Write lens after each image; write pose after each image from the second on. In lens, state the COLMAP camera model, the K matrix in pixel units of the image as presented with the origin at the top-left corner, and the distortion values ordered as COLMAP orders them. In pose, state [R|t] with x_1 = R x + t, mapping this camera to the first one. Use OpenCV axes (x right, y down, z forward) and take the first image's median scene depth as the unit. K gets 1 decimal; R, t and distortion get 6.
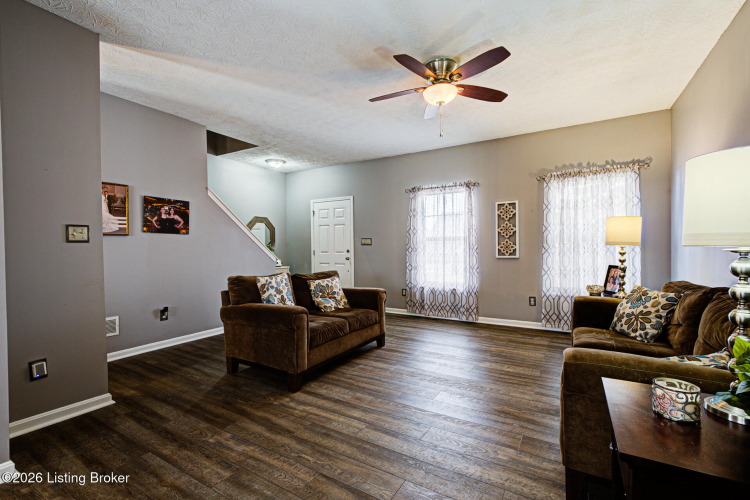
lens RADIAL K [[334.9, 0, 374.0], [0, 334.9, 253.0], [0, 0, 1]] dist [0.000772, 0.000507]
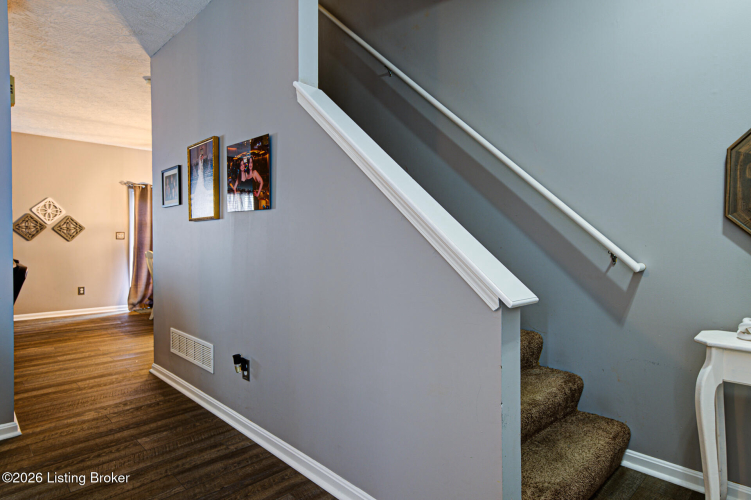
lens RADIAL K [[428.0, 0, 375.6], [0, 428.0, 253.4], [0, 0, 1]] dist [0.009291, 0.000704]
pose [[-0.249713, 0.033091, -0.967754, -0.045160], [-0.016616, 0.999122, 0.038451, -0.023734], [0.968177, 0.025682, -0.248944, 1.427238]]
